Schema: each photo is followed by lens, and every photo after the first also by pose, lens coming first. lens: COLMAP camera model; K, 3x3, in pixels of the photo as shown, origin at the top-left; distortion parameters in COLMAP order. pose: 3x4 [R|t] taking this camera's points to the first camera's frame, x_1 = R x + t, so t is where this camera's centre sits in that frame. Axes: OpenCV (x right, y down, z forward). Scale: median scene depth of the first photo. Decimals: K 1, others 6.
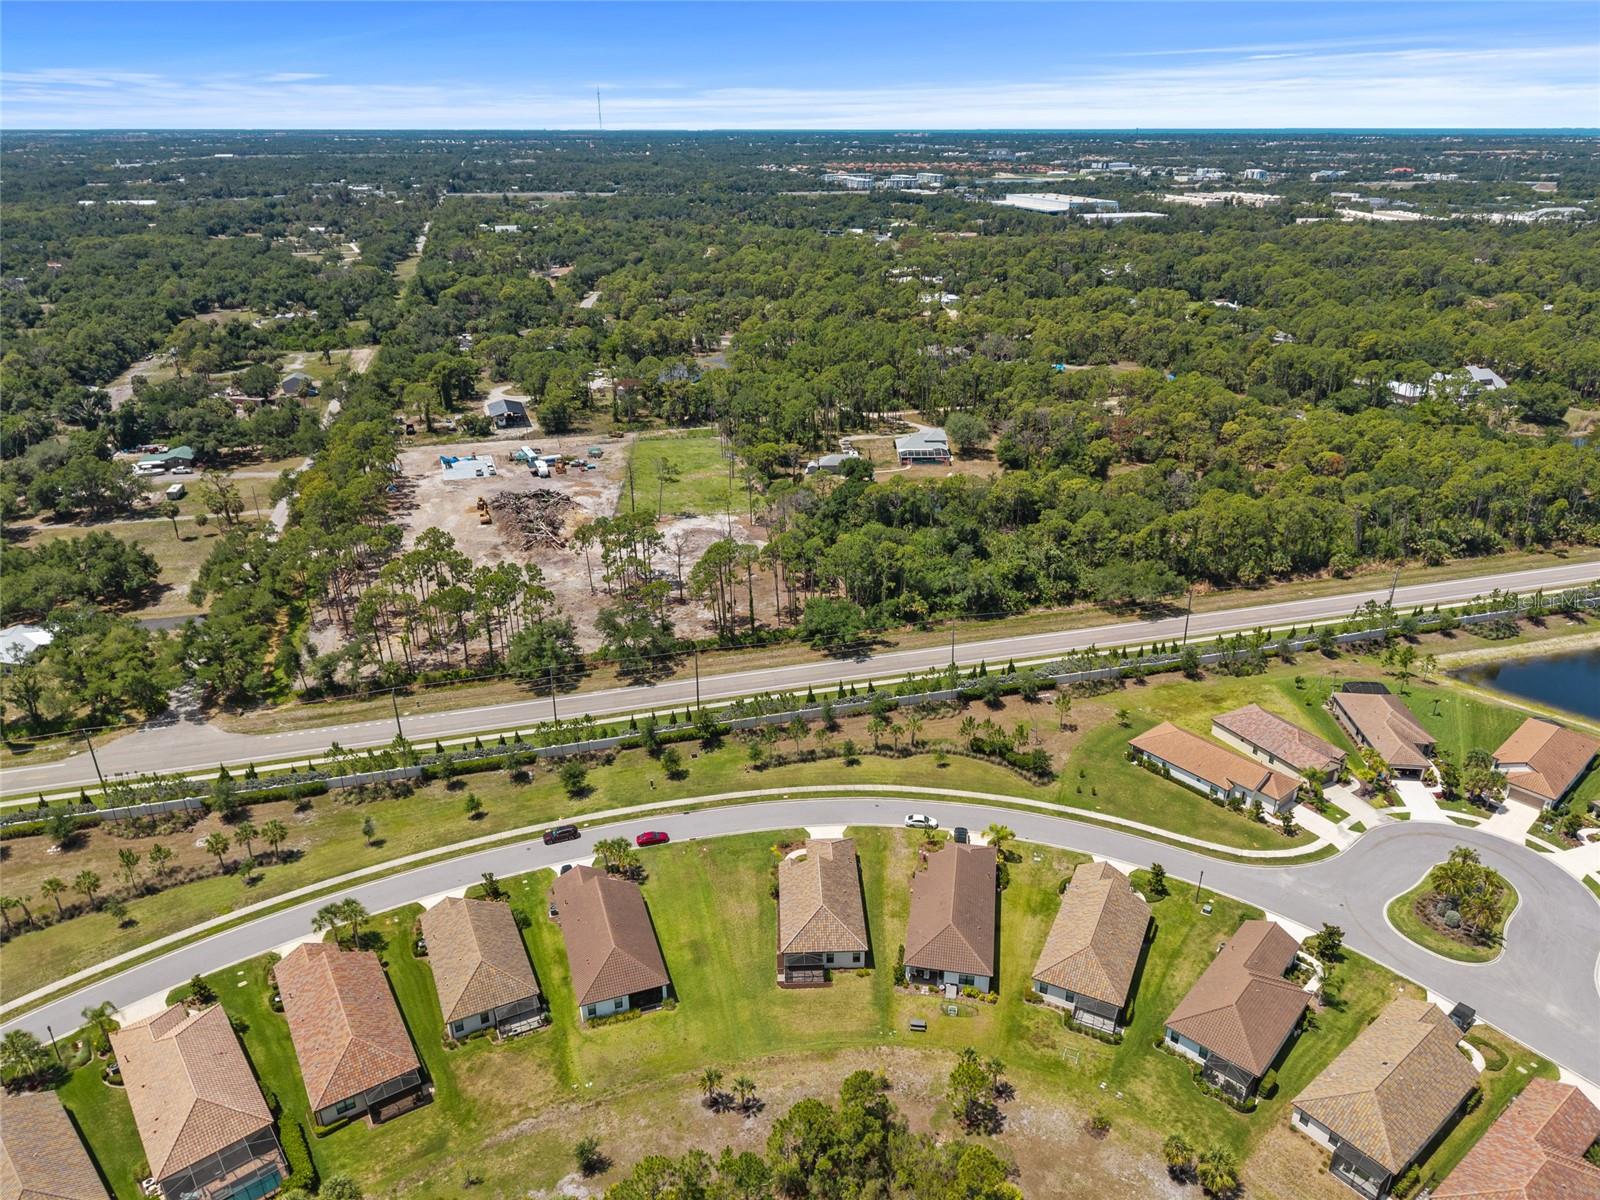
lens RADIAL K [[1066.9, 0, 800.0], [0, 1066.9, 600.0], [0, 0, 1]] dist [0.015828, -0.002578]
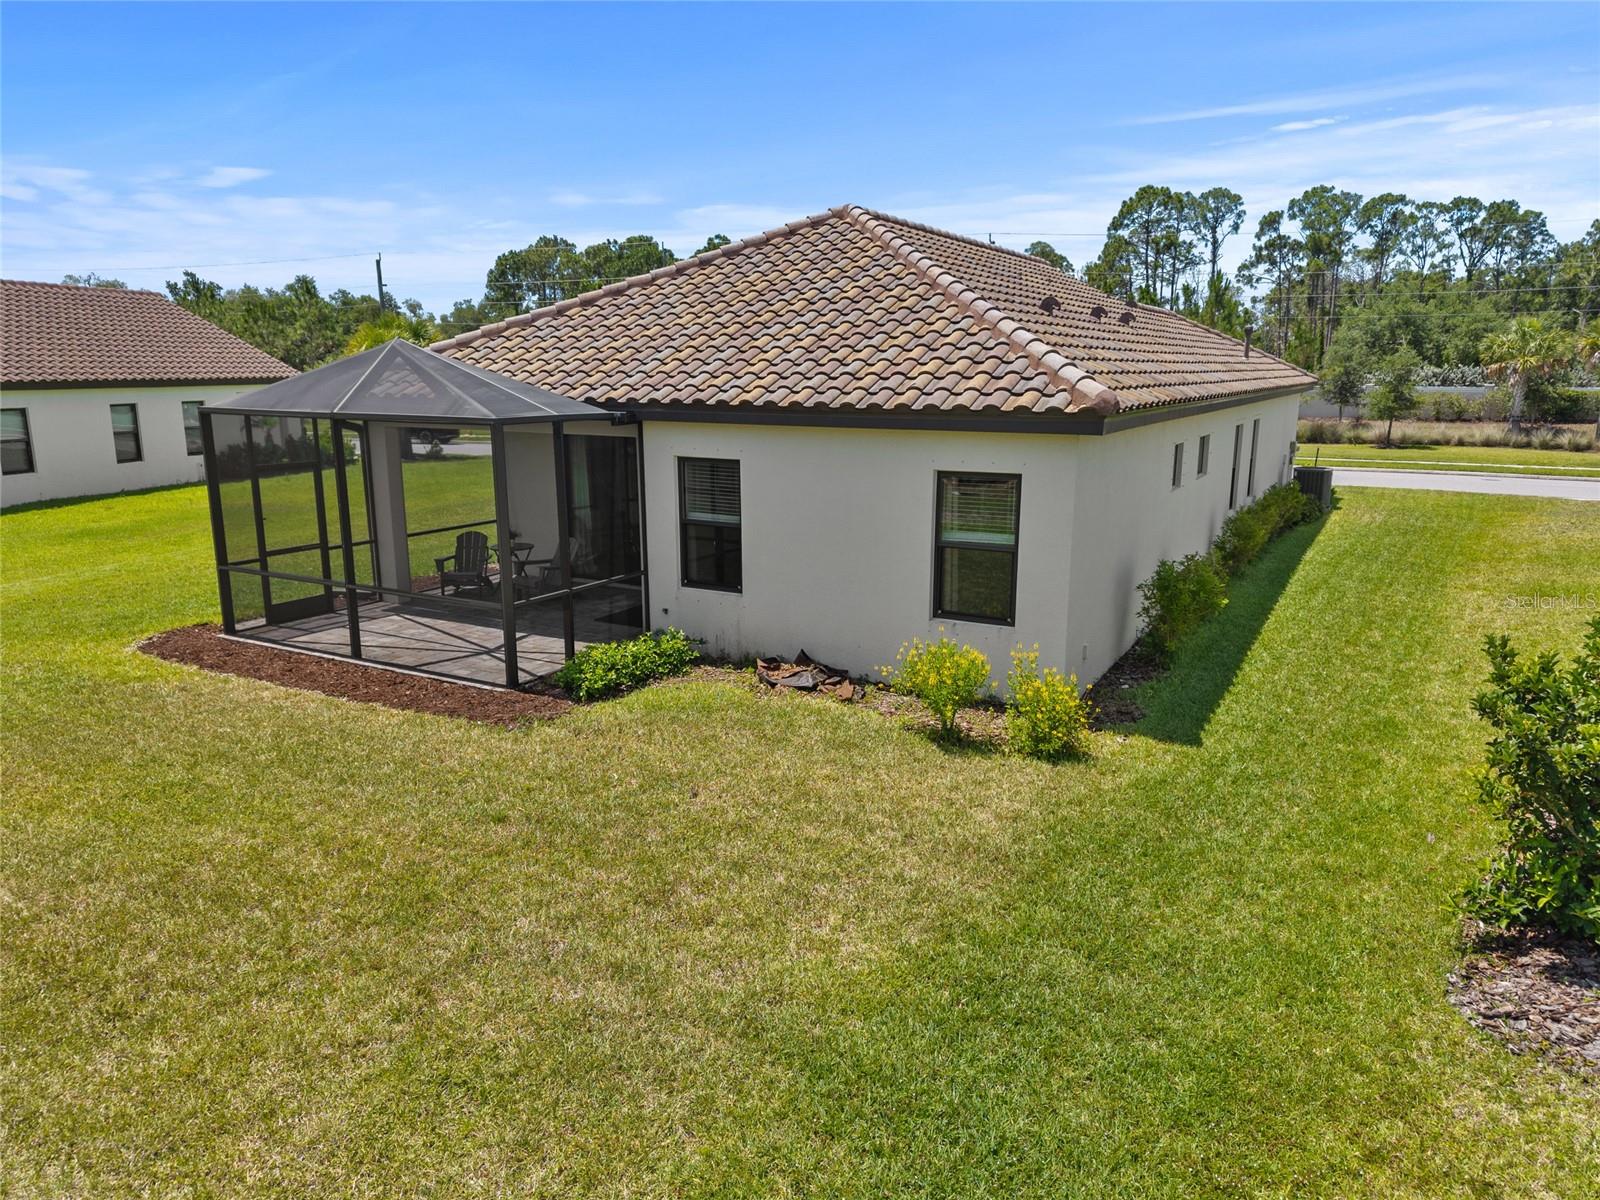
lens RADIAL K [[1079.0, 0, 812.0], [0, 1079.0, 594.3], [0, 0, 1]] dist [0.079285, -0.086981]
pose [[0.857546, 0.111108, -0.502265, 0.080376], [-0.215202, 0.964334, -0.154102, 0.336769], [0.467229, 0.240237, 0.850872, 0.881470]]
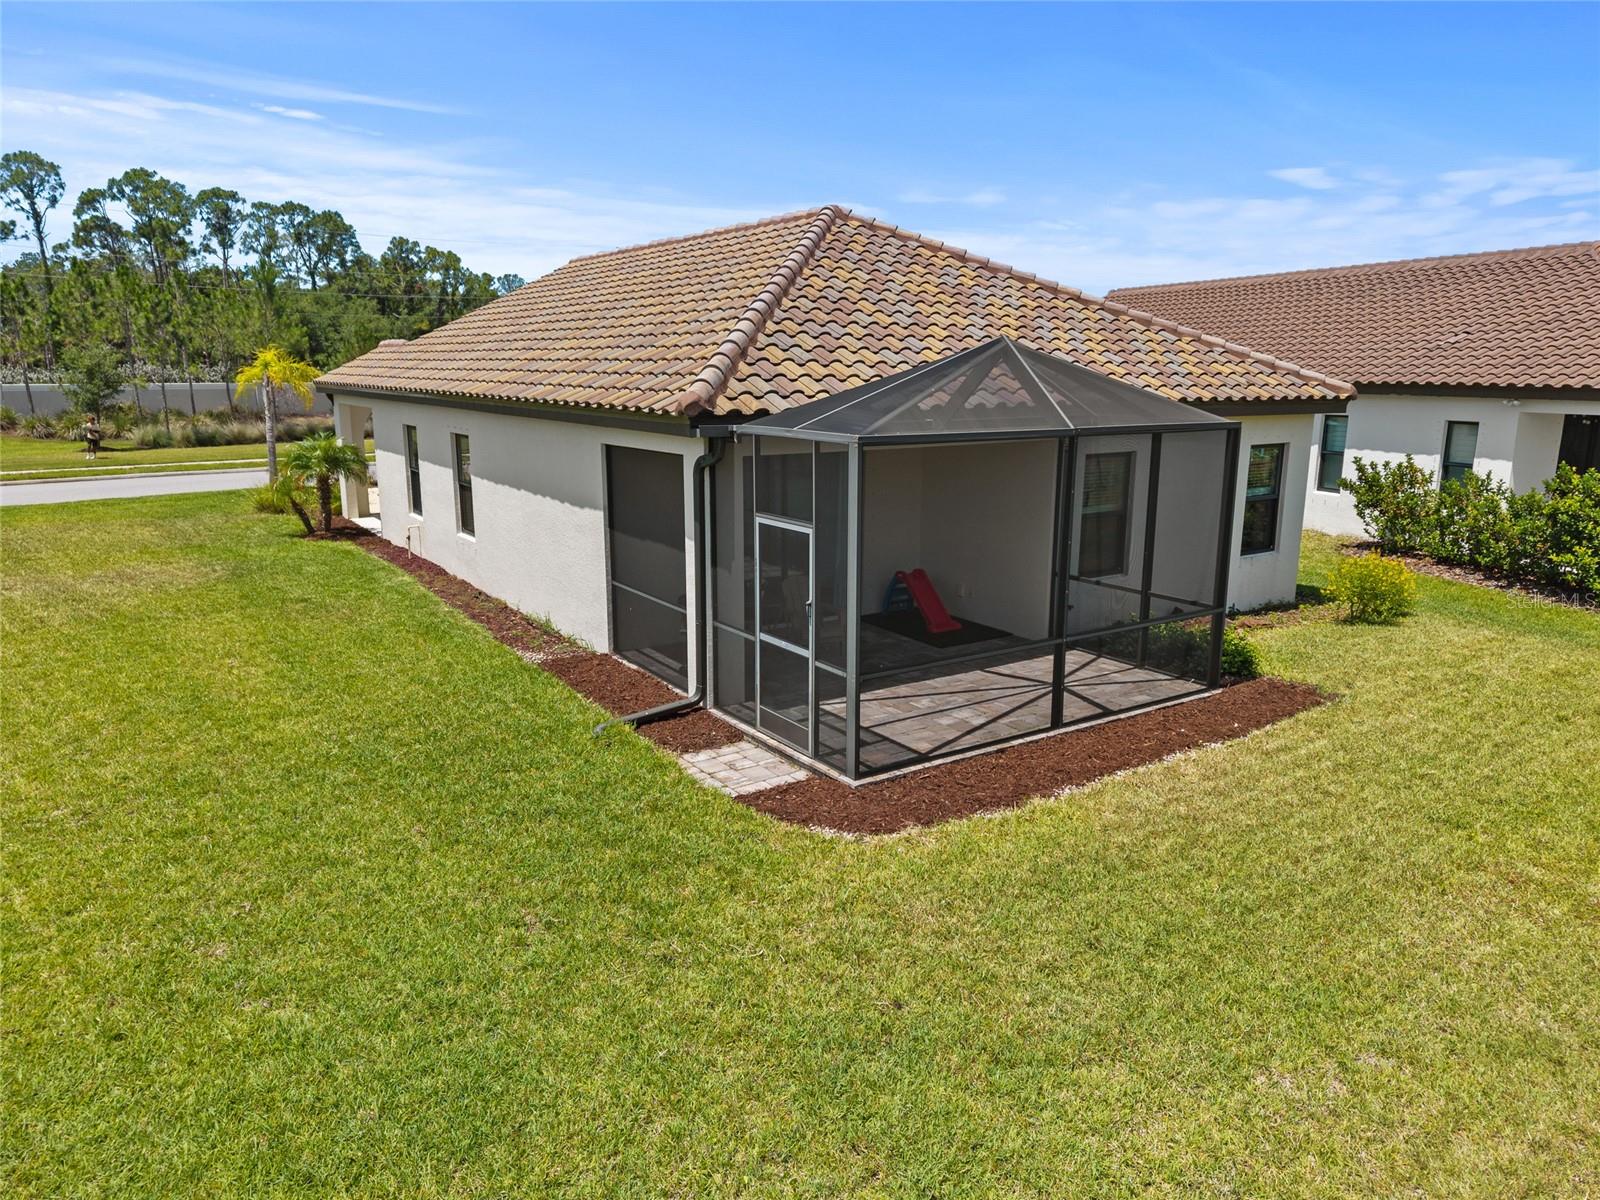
lens RADIAL K [[1079.0, 0, 812.0], [0, 1079.0, 594.3], [0, 0, 1]] dist [0.079285, -0.086981]
pose [[0.847138, -0.097245, 0.522399, -0.046946], [0.206872, 0.965905, -0.155666, 0.335460], [-0.489450, 0.239940, 0.838372, 0.886351]]
